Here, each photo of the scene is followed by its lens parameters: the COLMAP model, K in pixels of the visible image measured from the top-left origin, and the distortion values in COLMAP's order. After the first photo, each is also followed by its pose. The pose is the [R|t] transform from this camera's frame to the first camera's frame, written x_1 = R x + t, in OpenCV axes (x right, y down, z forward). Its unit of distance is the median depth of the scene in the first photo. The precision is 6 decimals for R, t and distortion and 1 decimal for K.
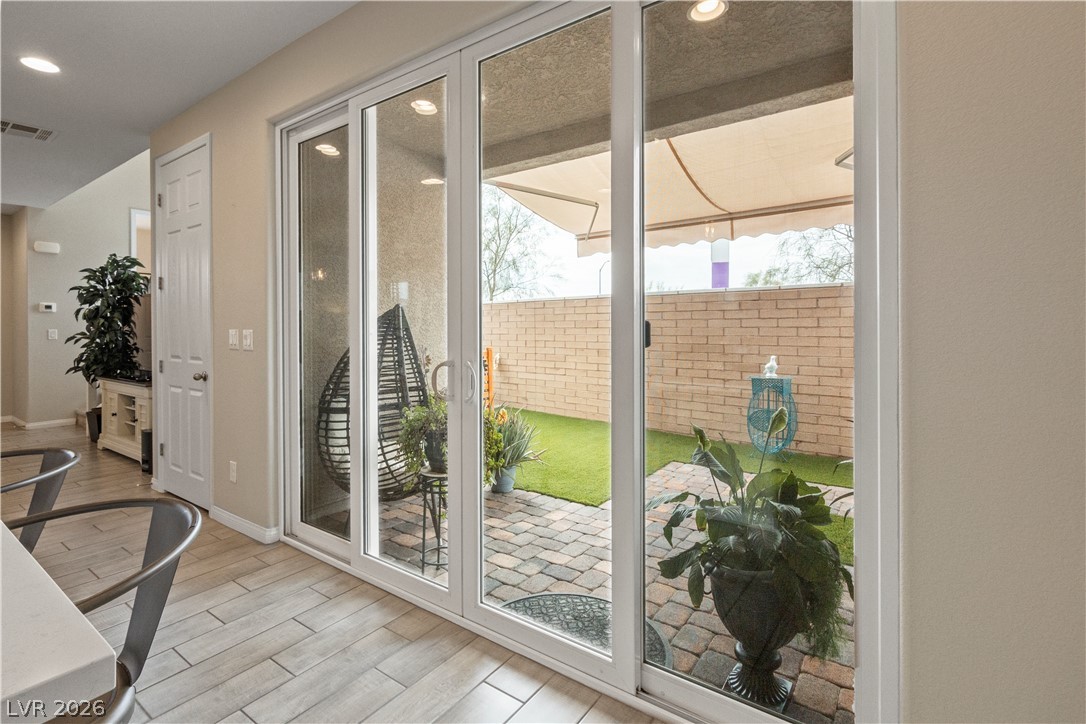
lens RADIAL K [[523.0, 0, 546.9], [0, 523.0, 329.6], [0, 0, 1]] dist [-0.001907, -0.000061]
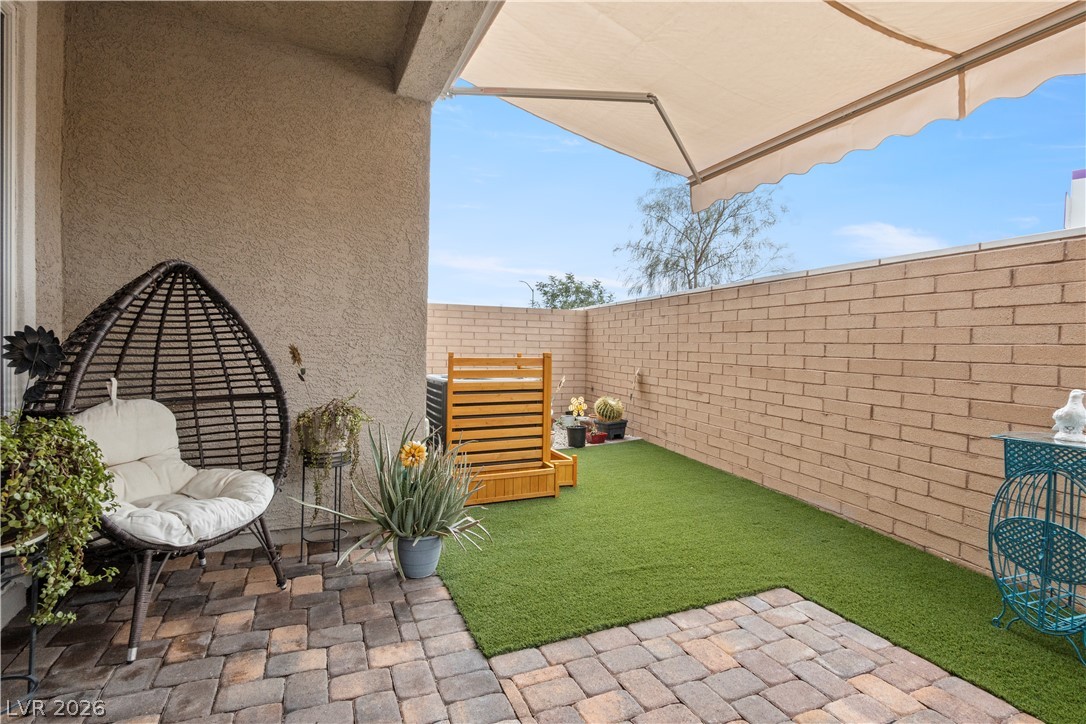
lens RADIAL K [[535.8, 0, 544.3], [0, 535.8, 359.5], [0, 0, 1]] dist [-0.000366, 0.000676]
pose [[0.854712, 0.037506, -0.517745, 0.288783], [-0.028696, 0.999275, 0.025016, 0.027731], [0.518308, -0.006525, 0.855169, 0.427806]]
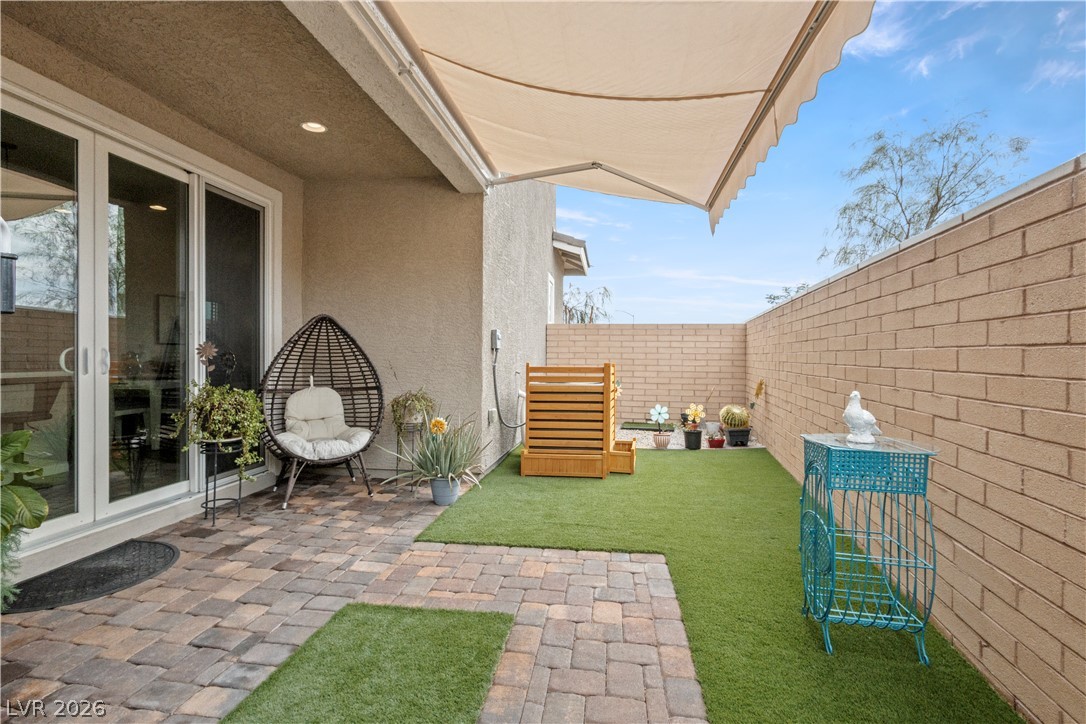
lens RADIAL K [[504.9, 0, 543.3], [0, 504.9, 366.8], [0, 0, 1]] dist [-0.002536, -0.000033]
pose [[0.455597, 0.028882, -0.889717, 0.657824], [-0.015884, 0.999578, 0.024314, 0.023972], [0.890044, 0.003055, 0.455864, 0.587508]]
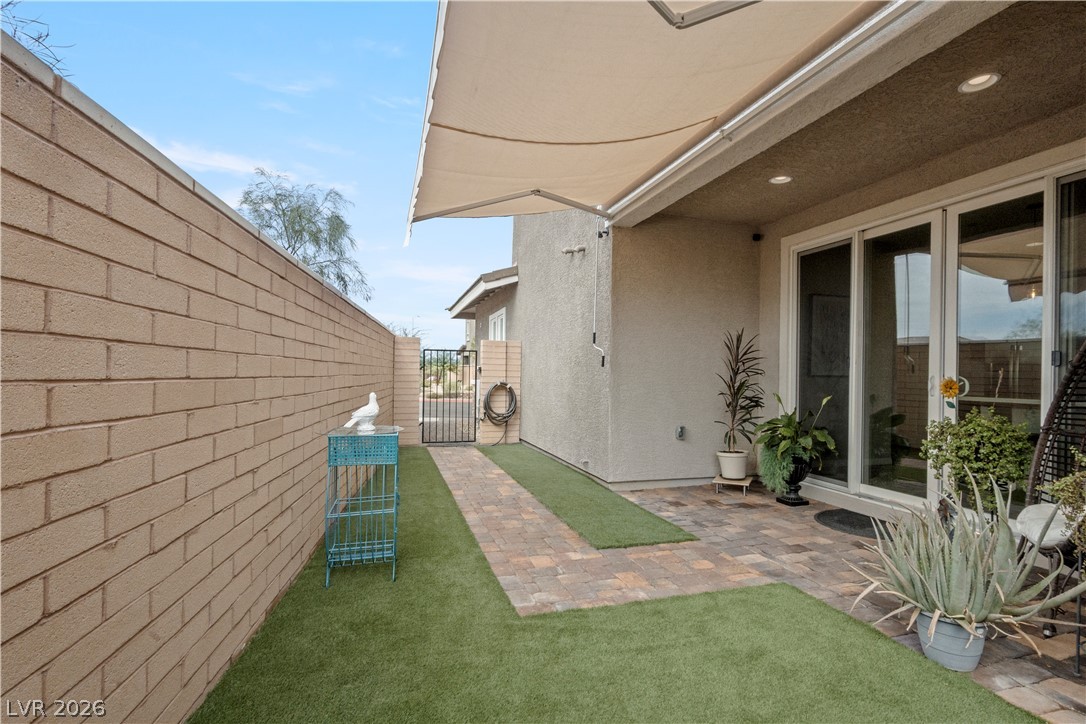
lens RADIAL K [[504.9, 0, 543.3], [0, 504.9, 366.8], [0, 0, 1]] dist [-0.002536, -0.000033]
pose [[-0.788439, -0.003627, 0.615102, -0.057536], [-0.011680, 0.999891, -0.009076, 0.025149], [-0.615002, -0.014340, -0.788395, 1.298585]]
